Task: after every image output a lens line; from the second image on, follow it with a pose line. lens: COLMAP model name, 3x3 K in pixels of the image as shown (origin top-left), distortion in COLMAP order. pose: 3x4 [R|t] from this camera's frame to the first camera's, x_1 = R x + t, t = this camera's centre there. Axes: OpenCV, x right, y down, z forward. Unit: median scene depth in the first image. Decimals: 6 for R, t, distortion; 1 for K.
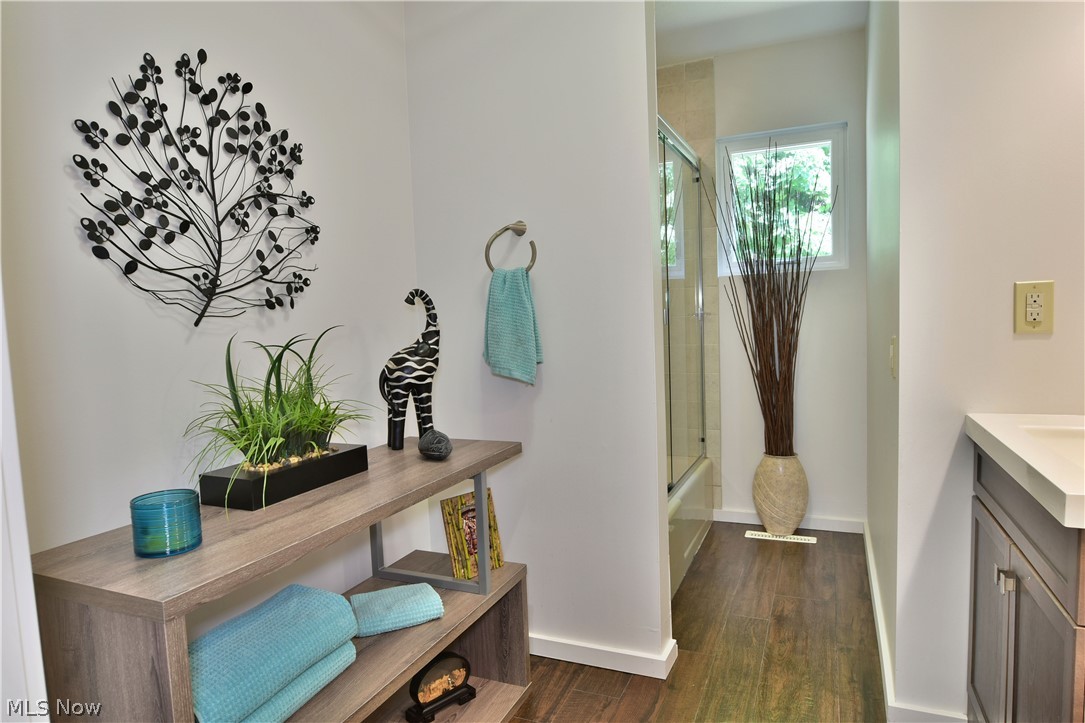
lens RADIAL K [[662.2, 0, 542.6], [0, 662.2, 366.4], [0, 0, 1]] dist [-0.007808, -0.008973]
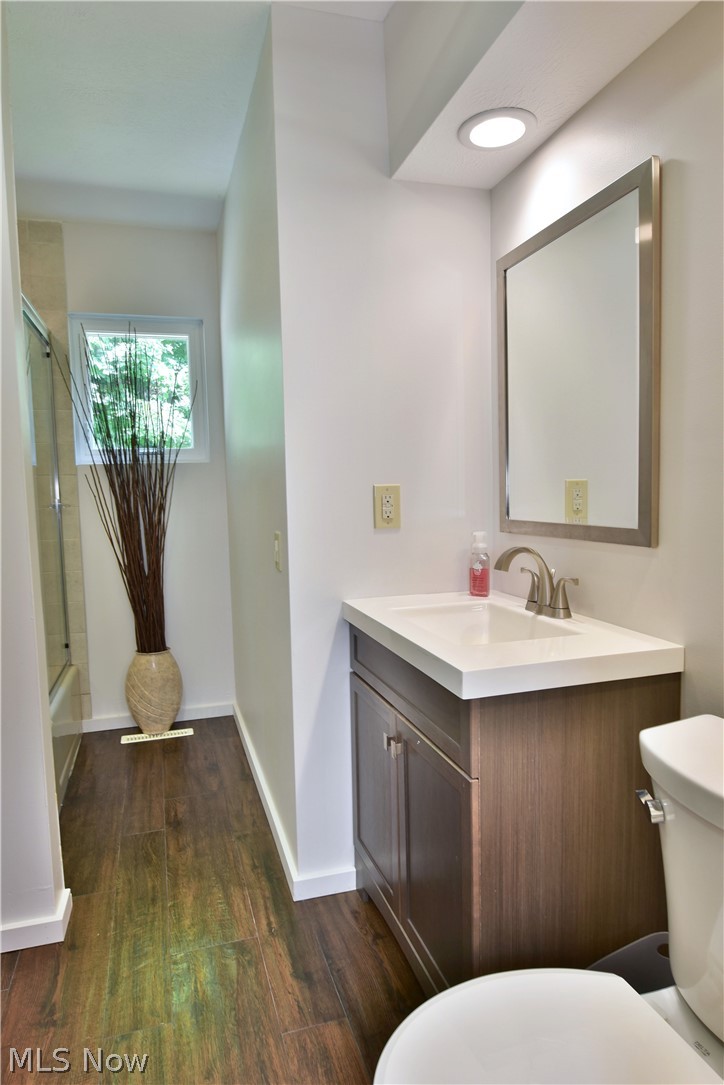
lens RADIAL K [[662.2, 0, 359.9], [0, 662.2, 545.3], [0, 0, 1]] dist [-0.007808, -0.008973]
pose [[0.759906, -0.039290, 0.648844, -0.034733], [0.044662, 0.998969, 0.008184, -0.016146], [-0.648497, 0.022760, 0.760877, 0.063212]]
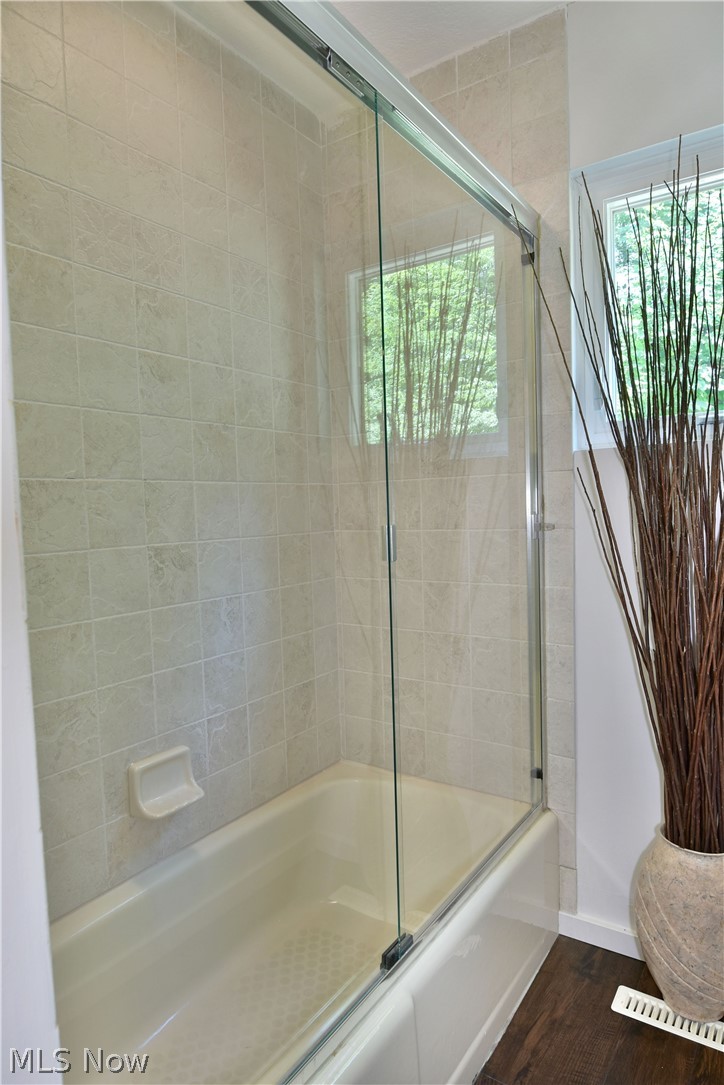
lens RADIAL K [[662.2, 0, 360.7], [0, 662.2, 539.8], [0, 0, 1]] dist [-0.007808, -0.008973]
pose [[0.982574, 0.021931, -0.184575, 0.217230], [-0.025262, 0.999557, -0.015716, -0.062178], [0.184149, 0.020104, 0.982693, 0.523358]]
